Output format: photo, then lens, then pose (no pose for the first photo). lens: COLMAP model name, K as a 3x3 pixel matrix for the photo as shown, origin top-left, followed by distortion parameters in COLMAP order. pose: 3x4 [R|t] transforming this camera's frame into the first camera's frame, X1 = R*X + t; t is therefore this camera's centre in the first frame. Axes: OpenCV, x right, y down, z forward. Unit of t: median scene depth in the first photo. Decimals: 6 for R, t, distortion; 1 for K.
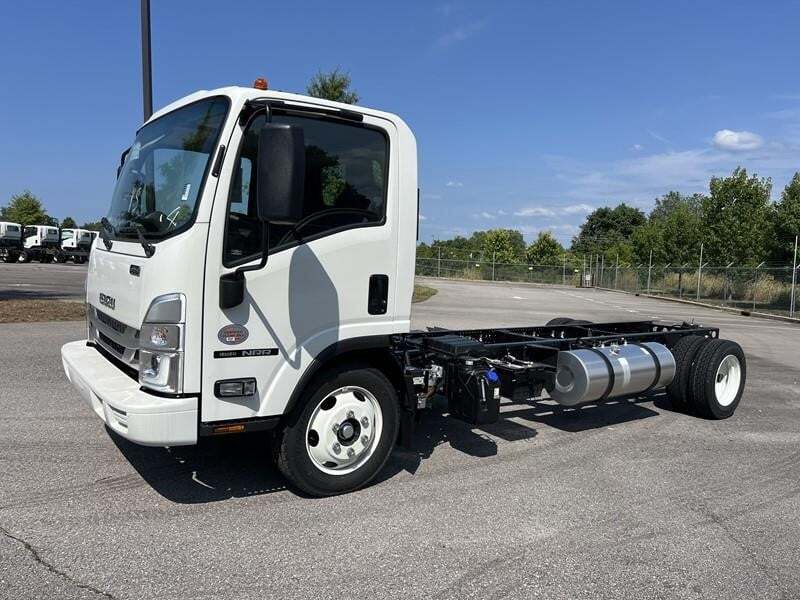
lens RADIAL K [[611.0, 0, 415.7], [0, 611.0, 326.1], [0, 0, 1]] dist [0.002817, 0.000179]
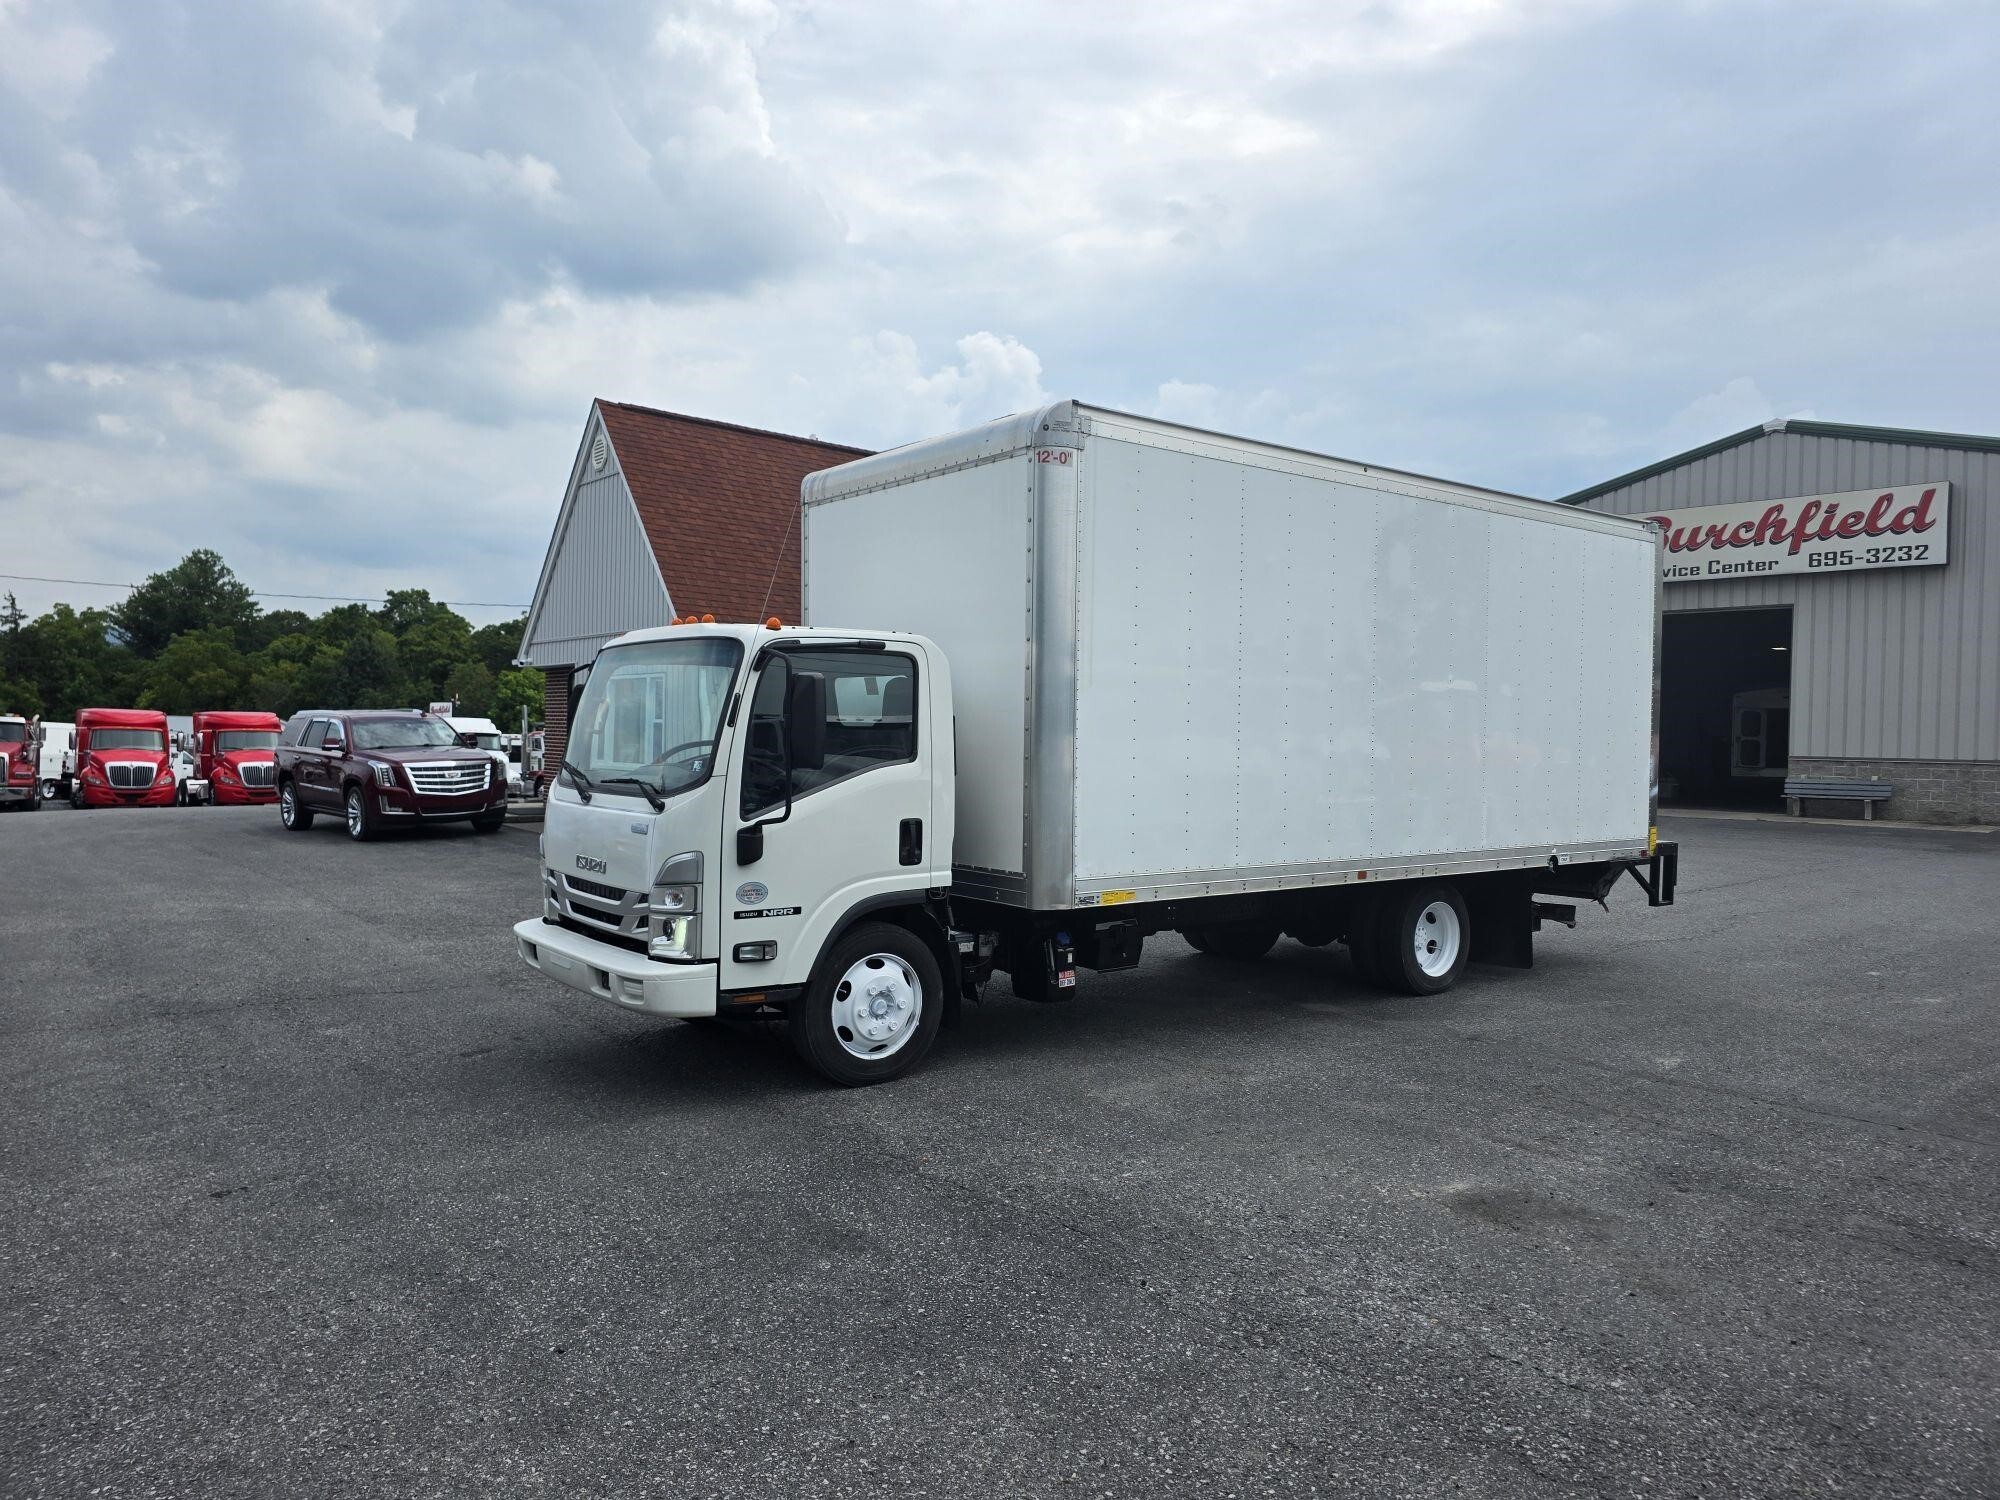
lens RADIAL K [[1370.6, 0, 1002.1], [0, 1370.6, 789.6], [0, 0, 1]] dist [-0.007204, -0.003291]
pose [[0.998852, -0.043775, -0.019447, 0.120616], [0.042009, 0.995627, -0.083445, 0.045568], [0.023015, 0.082532, 0.996323, -1.028292]]
